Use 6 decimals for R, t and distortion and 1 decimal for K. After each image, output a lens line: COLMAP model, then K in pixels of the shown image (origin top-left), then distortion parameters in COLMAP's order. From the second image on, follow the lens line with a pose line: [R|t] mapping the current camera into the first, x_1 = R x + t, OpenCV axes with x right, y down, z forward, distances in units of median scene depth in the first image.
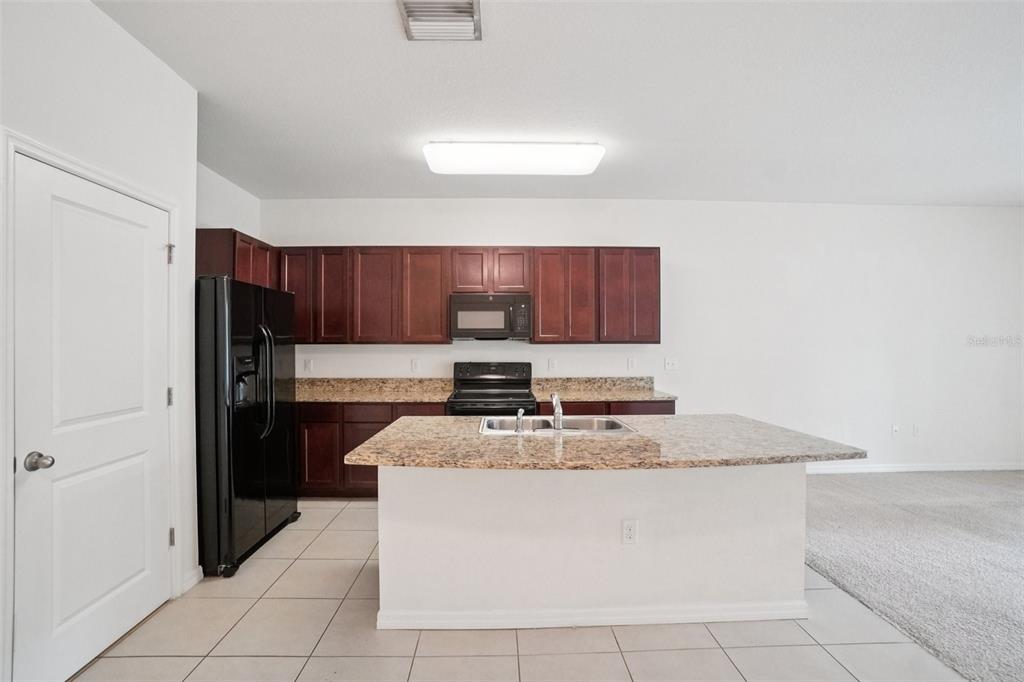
lens RADIAL K [[460.0, 0, 503.5], [0, 460.0, 346.2], [0, 0, 1]] dist [-0.064070, 0.029419]
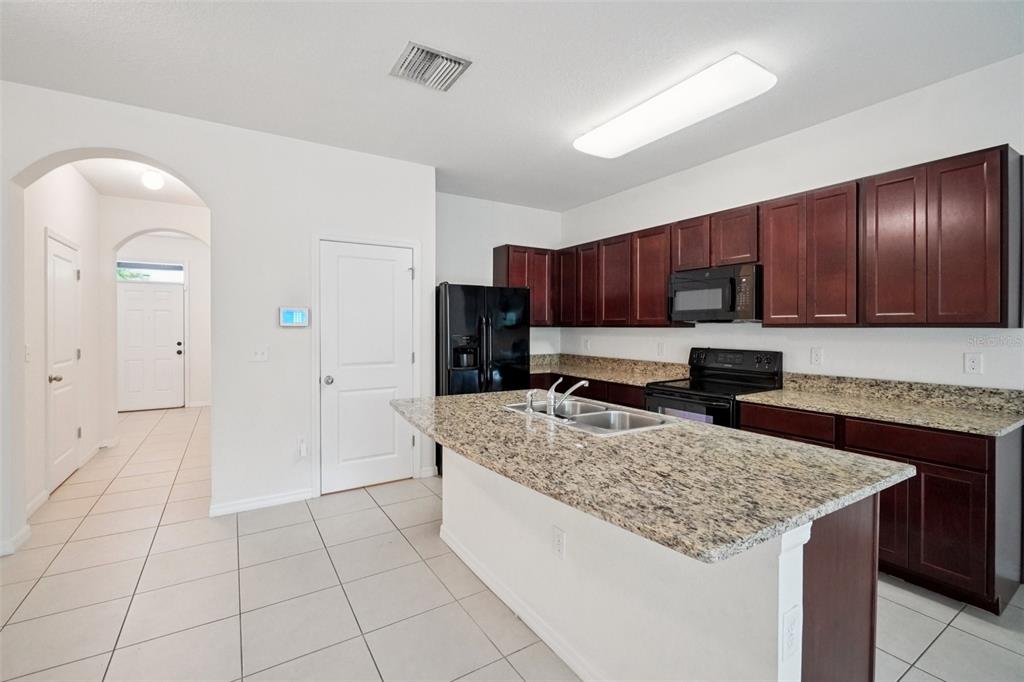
lens RADIAL K [[447.2, 0, 513.9], [0, 447.2, 332.8], [0, 0, 1]] dist [0.000359, -0.000669]
pose [[0.516741, 0.012414, -0.856052, 0.492644], [-0.006786, 0.999923, 0.010404, -0.000572], [0.856115, 0.000433, 0.516786, 0.248932]]
